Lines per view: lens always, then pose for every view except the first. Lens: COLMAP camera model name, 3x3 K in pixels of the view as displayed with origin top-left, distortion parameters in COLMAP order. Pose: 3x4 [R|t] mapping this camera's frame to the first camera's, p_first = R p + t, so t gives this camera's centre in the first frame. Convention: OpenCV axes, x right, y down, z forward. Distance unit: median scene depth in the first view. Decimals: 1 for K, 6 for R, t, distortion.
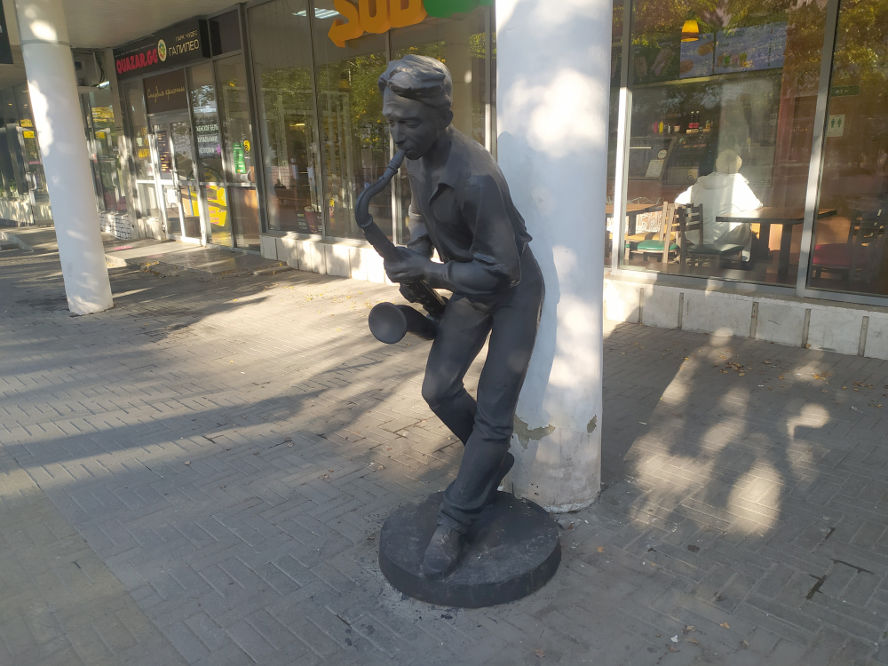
lens RADIAL K [[681.8, 0, 455.7], [0, 681.8, 332.3], [0, 0, 1]] dist [0.020680, -0.004173]
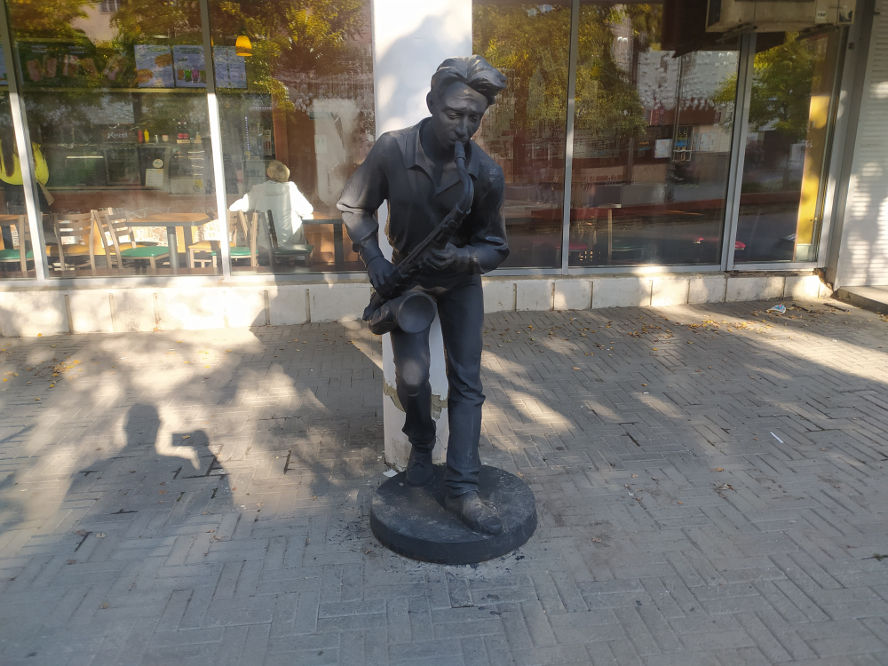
lens RADIAL K [[681.8, 0, 455.7], [0, 681.8, 332.3], [0, 0, 1]] dist [0.020680, -0.004173]
pose [[0.598751, -0.171983, 0.782253, -0.421647], [0.190955, 0.979163, 0.069115, -0.021856], [-0.777839, 0.107992, 0.619115, 0.162673]]
